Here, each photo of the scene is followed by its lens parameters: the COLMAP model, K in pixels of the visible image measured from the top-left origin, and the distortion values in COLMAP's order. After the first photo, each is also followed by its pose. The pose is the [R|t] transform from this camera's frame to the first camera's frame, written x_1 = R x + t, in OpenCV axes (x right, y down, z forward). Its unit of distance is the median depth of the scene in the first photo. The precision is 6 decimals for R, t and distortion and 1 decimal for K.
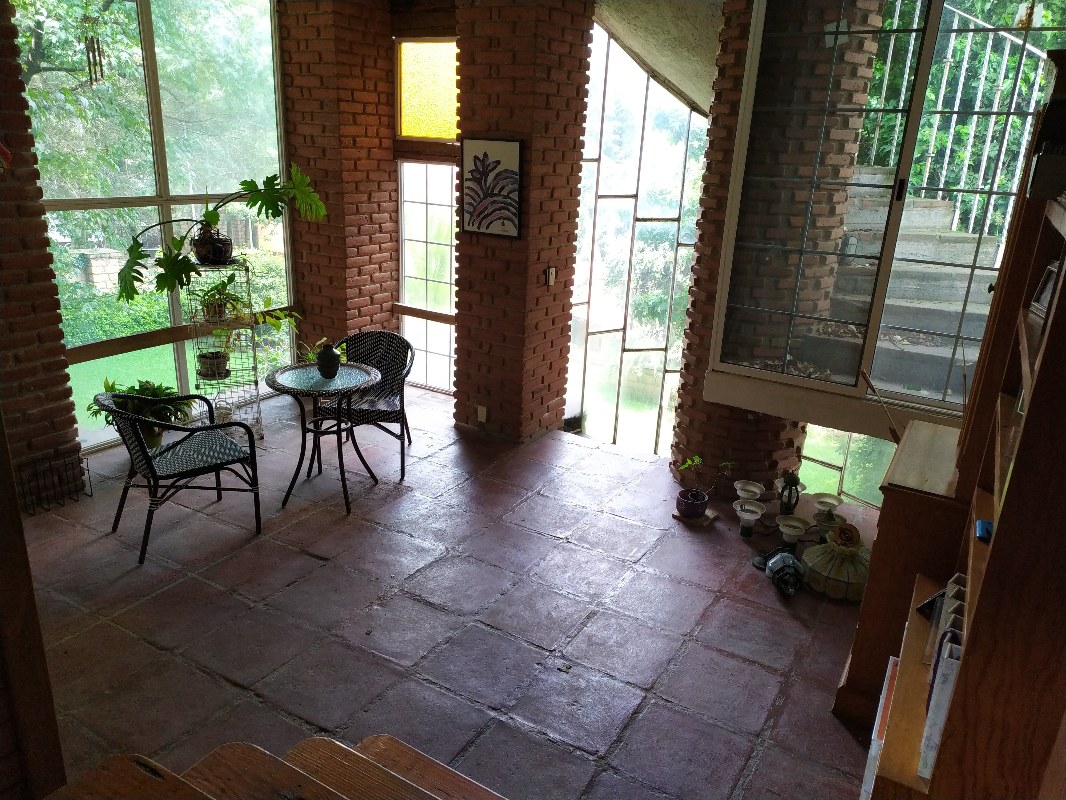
lens RADIAL K [[788.8, 0, 535.2], [0, 788.8, 404.4], [0, 0, 1]] dist [0.068166, -0.061412]
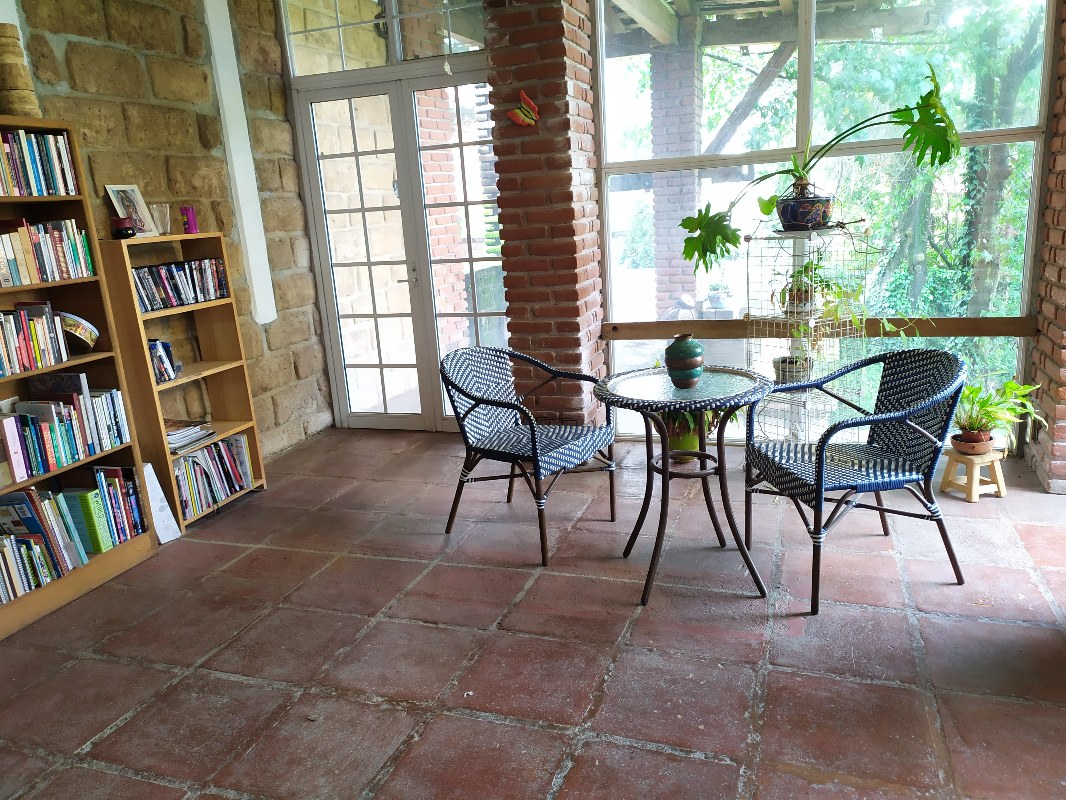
lens RADIAL K [[788.8, 0, 535.2], [0, 788.8, 404.4], [0, 0, 1]] dist [0.068166, -0.061412]
pose [[0.188669, 0.196862, -0.962107, 0.339173], [-0.238063, 0.959648, 0.149675, -0.094579], [0.952749, 0.200803, 0.227921, 0.788940]]
